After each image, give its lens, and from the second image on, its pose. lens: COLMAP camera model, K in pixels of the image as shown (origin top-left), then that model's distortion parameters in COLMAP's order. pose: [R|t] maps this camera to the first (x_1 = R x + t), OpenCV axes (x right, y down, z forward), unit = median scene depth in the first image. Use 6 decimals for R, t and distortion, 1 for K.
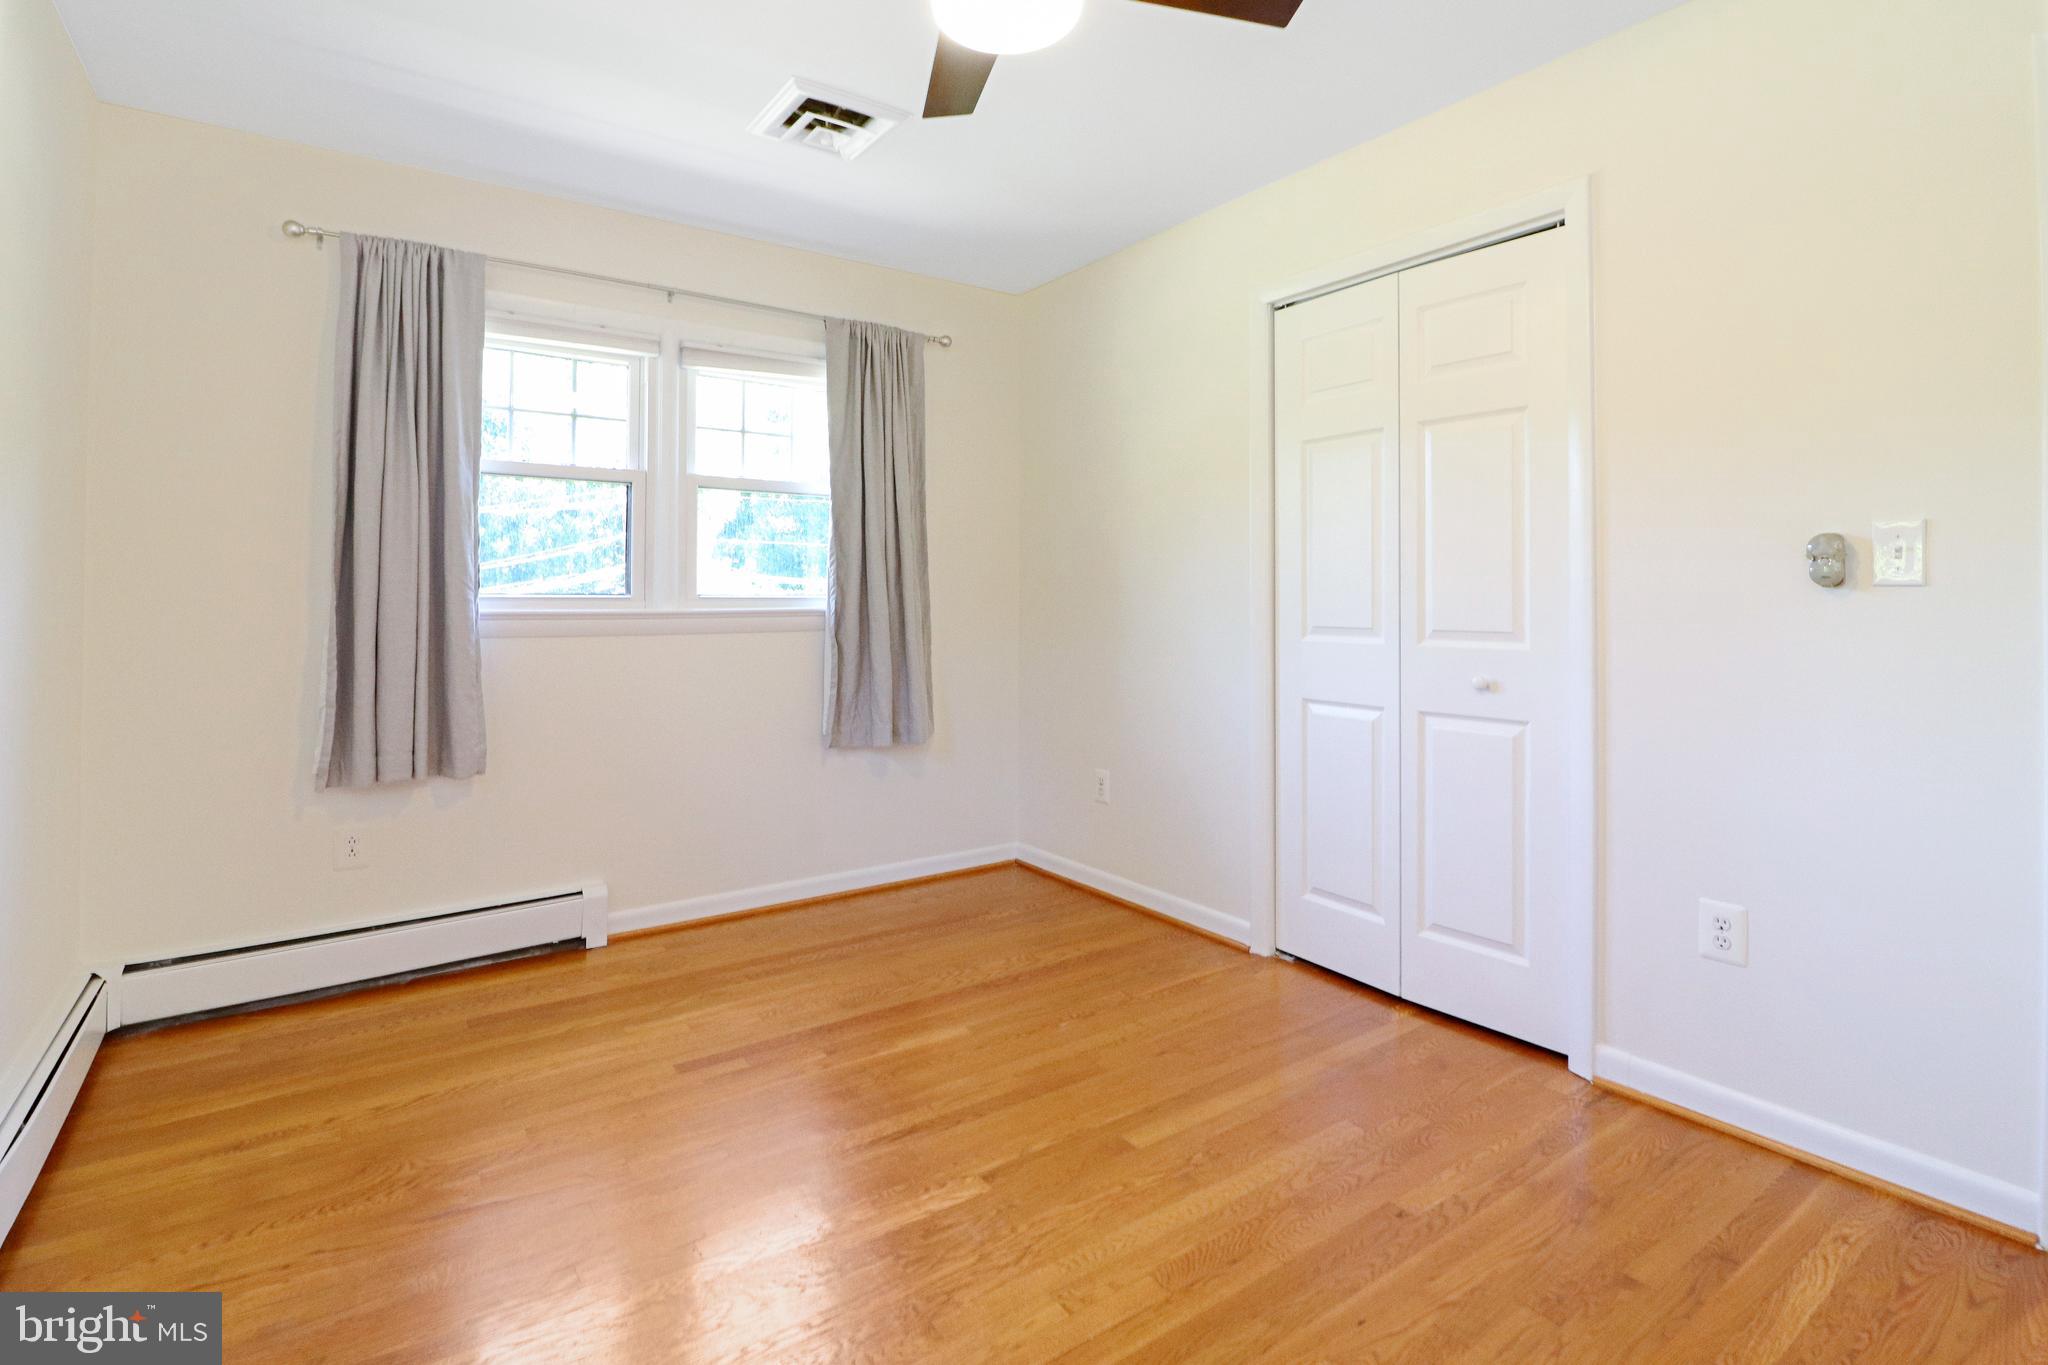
lens RADIAL K [[987.2, 0, 1036.1], [0, 987.2, 595.8], [0, 0, 1]] dist [-0.007380, -0.006365]
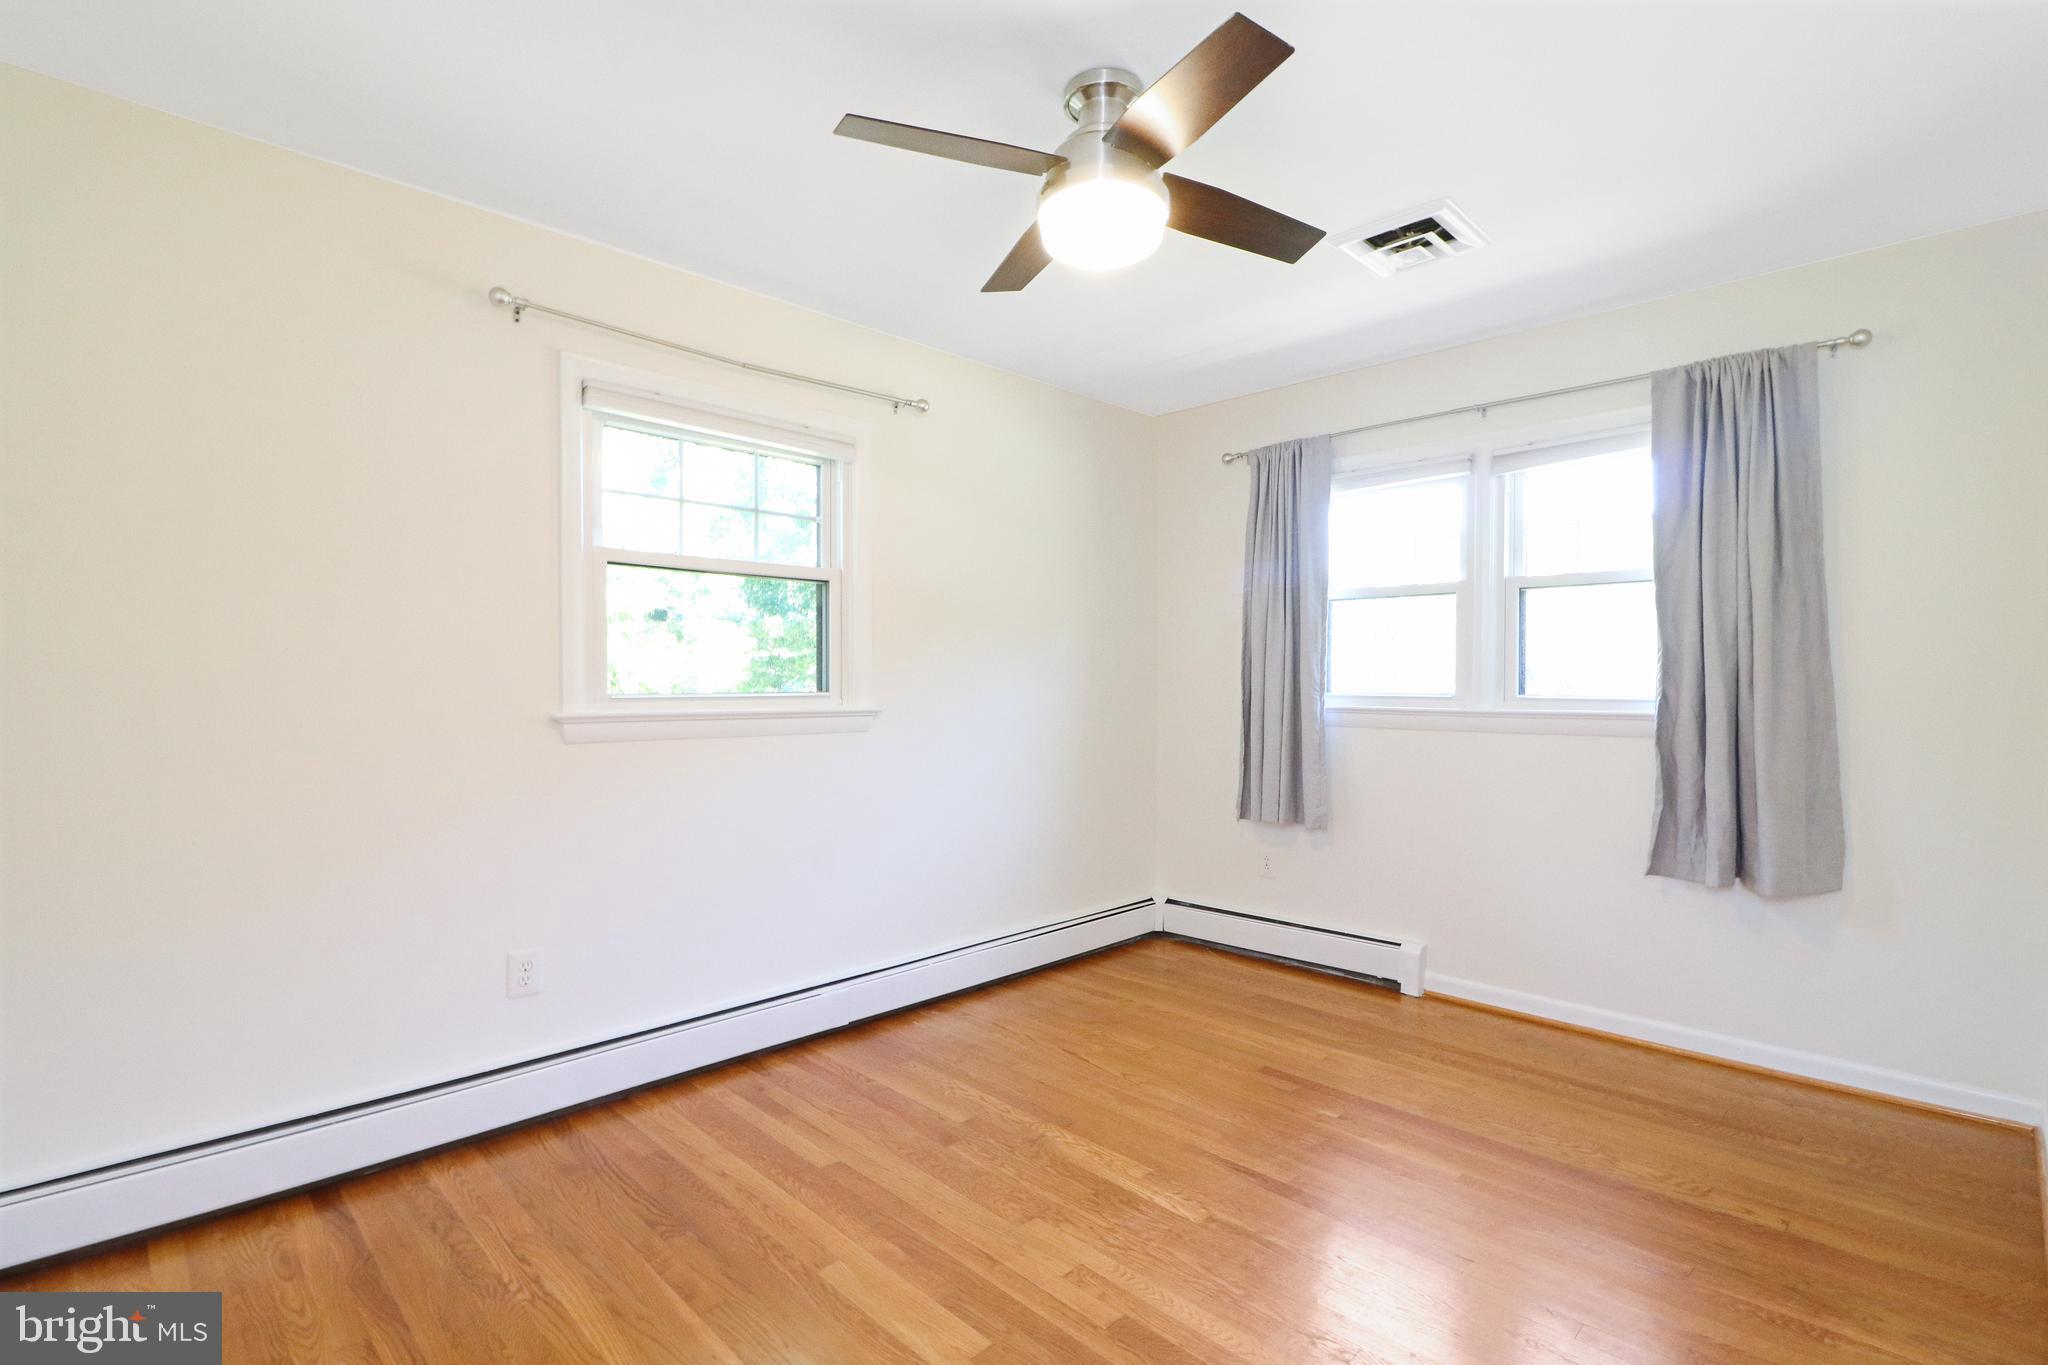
lens RADIAL K [[987.2, 0, 1035.6], [0, 987.2, 690.8], [0, 0, 1]] dist [-0.007380, -0.006365]
pose [[0.141236, 0.013624, -0.989882, 0.662142], [0.005193, 0.999881, 0.014503, -0.024918], [0.989962, -0.007189, 0.141149, 0.406751]]
